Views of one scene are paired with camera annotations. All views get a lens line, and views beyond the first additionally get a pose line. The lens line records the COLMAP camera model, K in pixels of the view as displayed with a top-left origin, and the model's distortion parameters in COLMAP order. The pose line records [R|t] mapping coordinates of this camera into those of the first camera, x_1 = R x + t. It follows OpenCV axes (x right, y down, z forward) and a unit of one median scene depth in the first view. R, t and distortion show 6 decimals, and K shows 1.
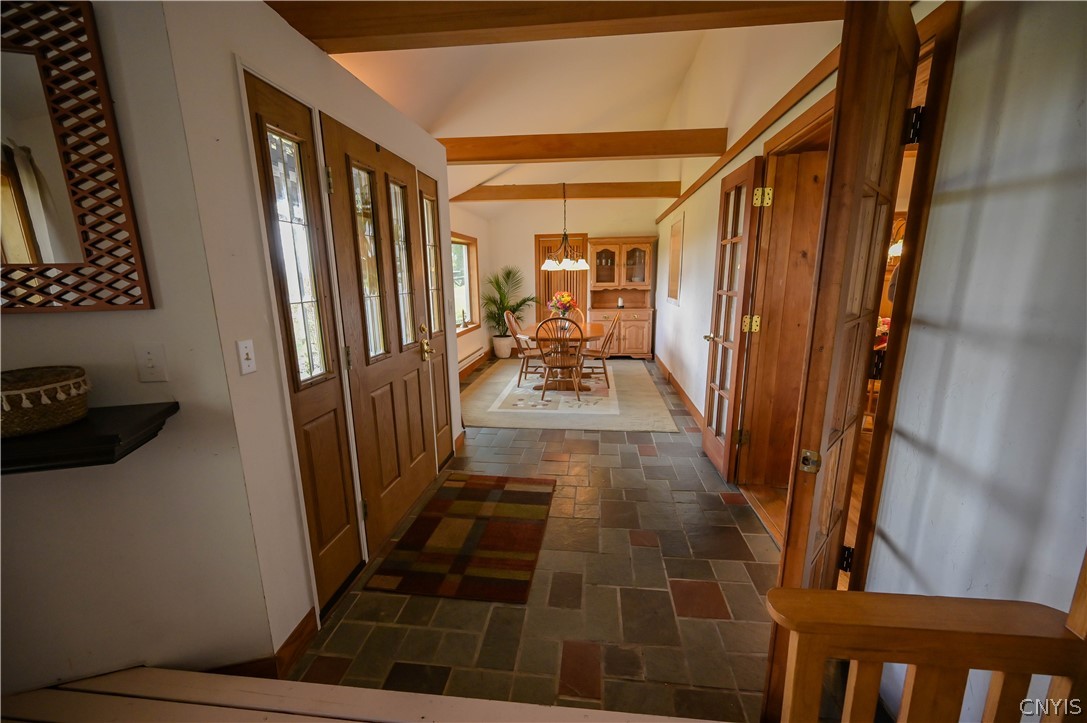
lens RADIAL K [[421.3, 0, 545.8], [0, 421.3, 362.3], [0, 0, 1]] dist [0.000502, 0.000003]
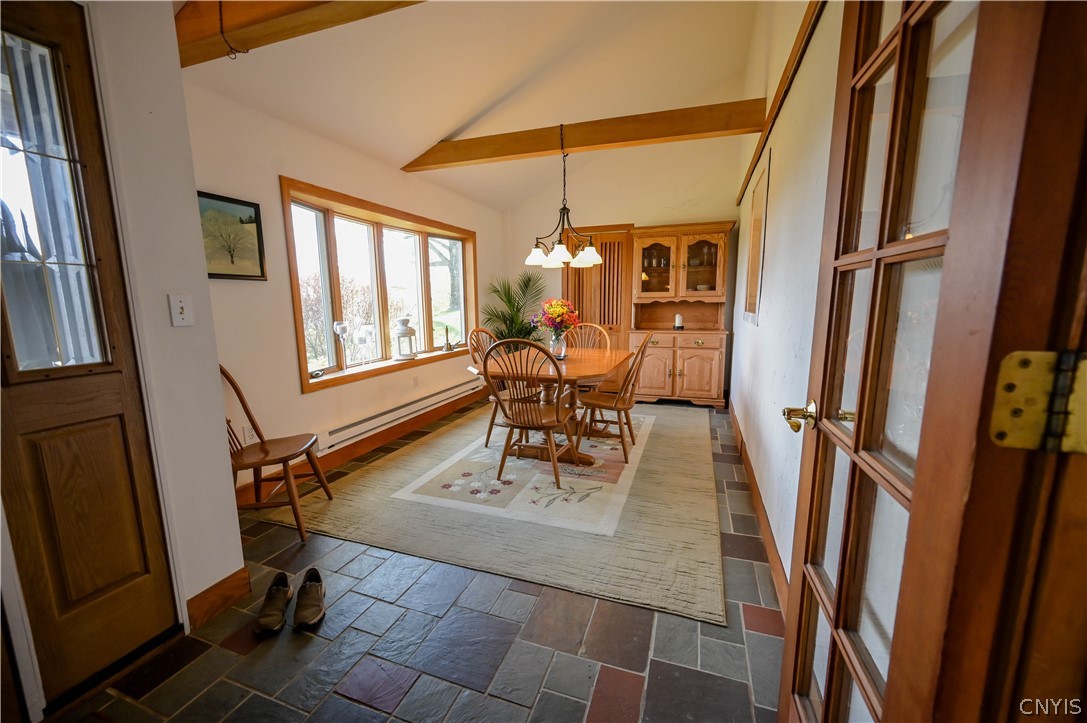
lens RADIAL K [[421.3, 0, 545.7], [0, 421.3, 365.0], [0, 0, 1]] dist [0.000502, 0.000003]
pose [[0.974755, 0.038395, -0.219953, 0.126068], [-0.048643, 0.997959, -0.041363, -0.034372], [0.217916, 0.051017, 0.974633, 0.305212]]
